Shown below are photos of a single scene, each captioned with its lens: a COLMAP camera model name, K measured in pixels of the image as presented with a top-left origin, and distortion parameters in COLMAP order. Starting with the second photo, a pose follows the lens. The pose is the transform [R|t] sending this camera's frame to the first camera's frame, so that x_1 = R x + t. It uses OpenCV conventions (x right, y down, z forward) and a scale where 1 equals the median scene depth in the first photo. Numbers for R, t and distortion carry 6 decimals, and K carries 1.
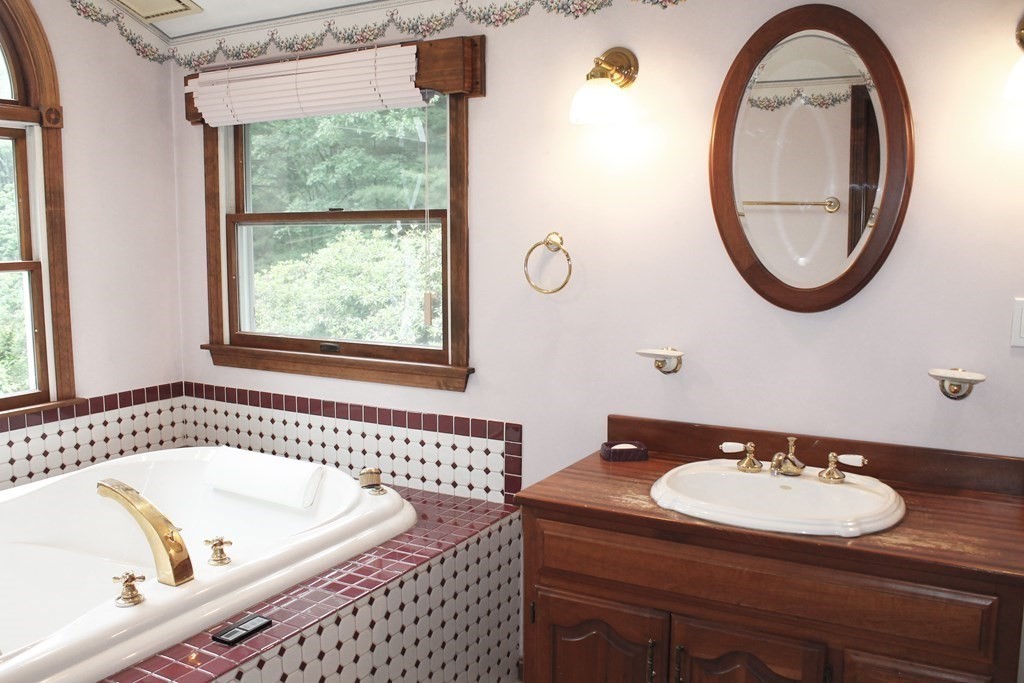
lens RADIAL K [[864.6, 0, 512.0], [0, 864.6, 341.5], [0, 0, 1]] dist [-0.160207, 0.143874]
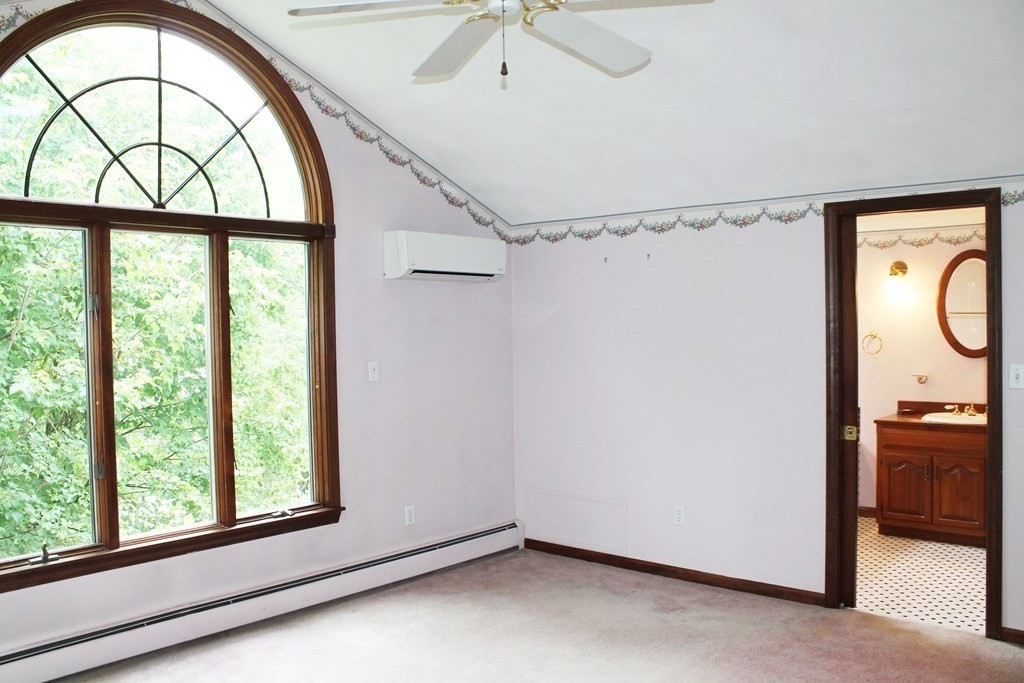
lens RADIAL K [[864.6, 0, 512.0], [0, 864.6, 341.5], [0, 0, 1]] dist [-0.160207, 0.143874]
pose [[0.977642, -0.018688, -0.209444, -0.541895], [-0.002124, 0.995115, -0.098704, 0.177714], [0.210266, 0.096942, 0.972826, -1.893116]]
